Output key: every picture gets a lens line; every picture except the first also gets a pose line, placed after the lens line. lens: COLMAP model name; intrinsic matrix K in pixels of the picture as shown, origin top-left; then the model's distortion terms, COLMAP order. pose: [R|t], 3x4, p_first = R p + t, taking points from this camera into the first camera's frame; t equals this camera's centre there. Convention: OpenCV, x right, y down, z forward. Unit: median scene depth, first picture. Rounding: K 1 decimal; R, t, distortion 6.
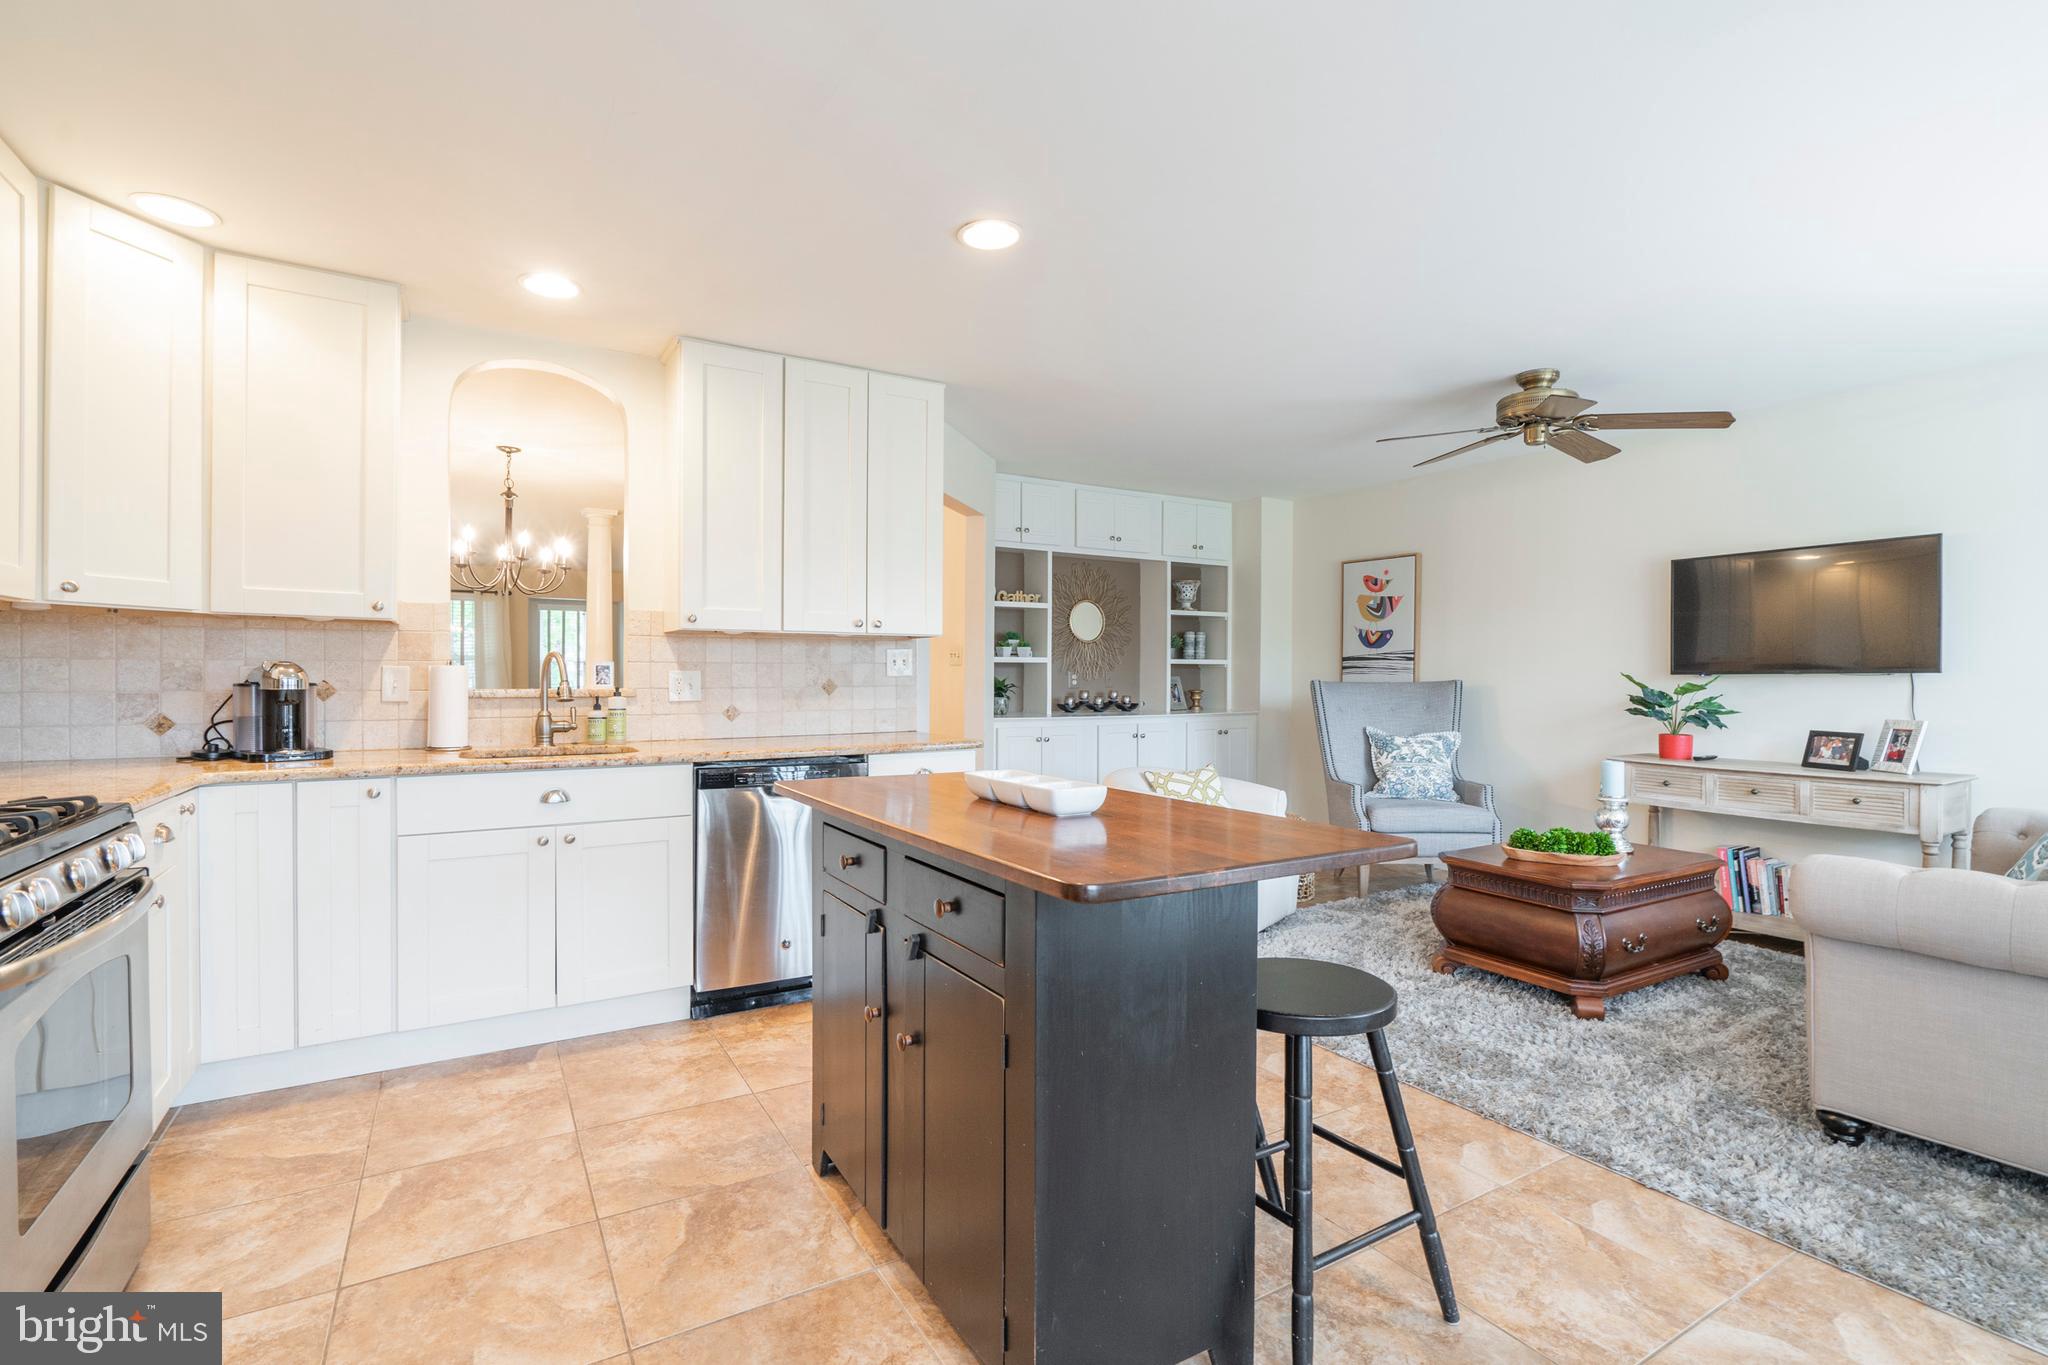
lens RADIAL K [[922.8, 0, 1005.3], [0, 922.8, 685.7], [0, 0, 1]] dist [-0.001606, 0.001941]
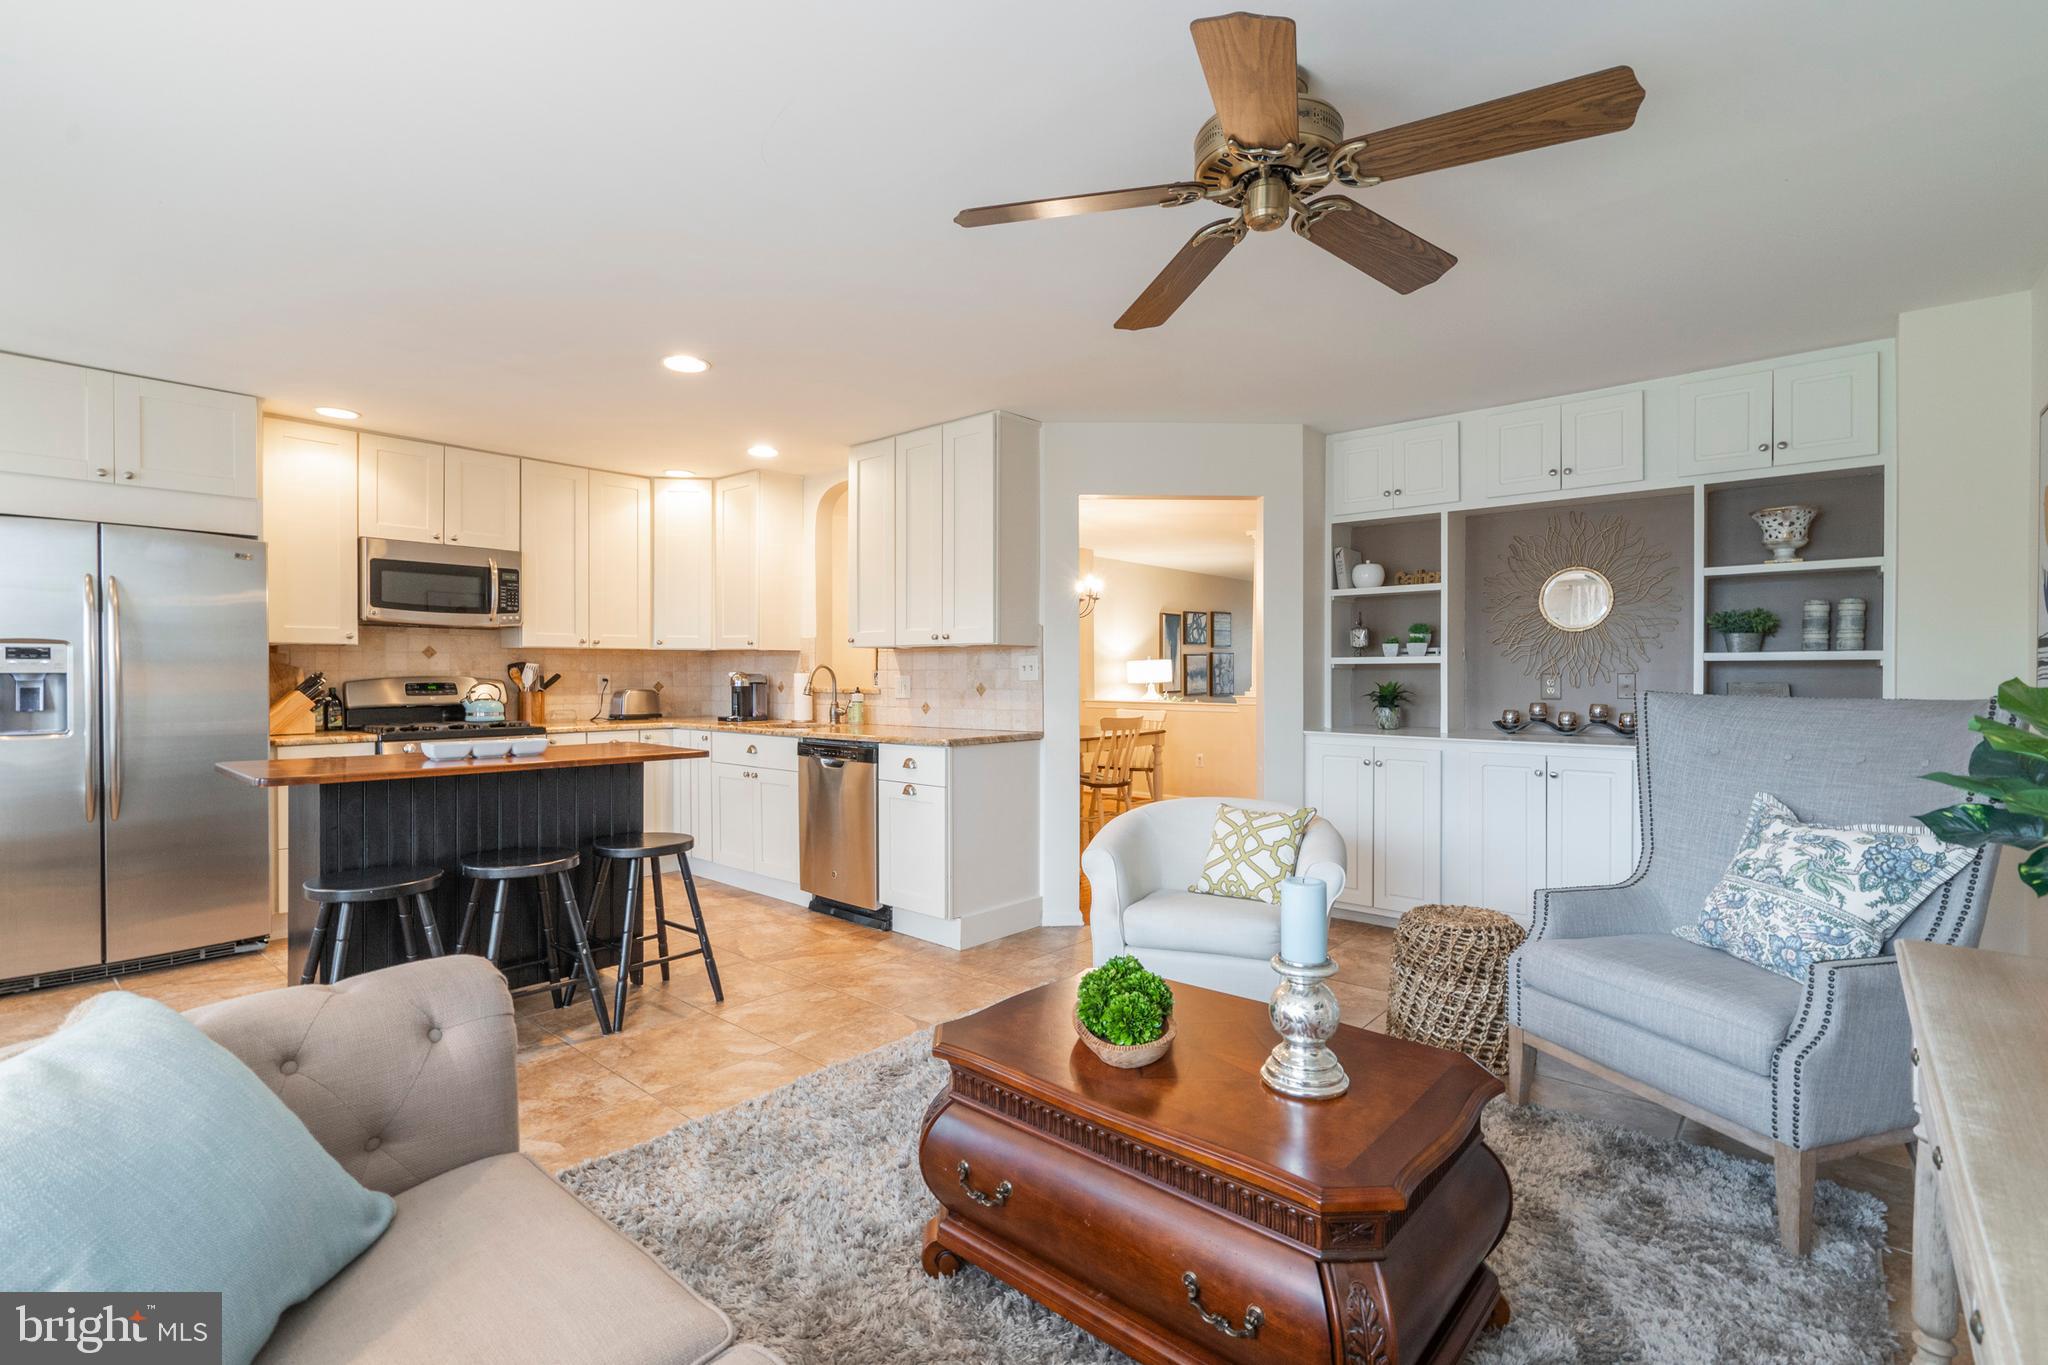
lens RADIAL K [[922.8, 0, 1004.1], [0, 922.8, 677.9], [0, 0, 1]] dist [-0.001606, 0.001941]
pose [[0.325588, 0.003176, -0.945506, 1.039824], [-0.009530, 0.999955, 0.000077, -0.015469], [0.945464, 0.008986, 0.325603, 0.713033]]
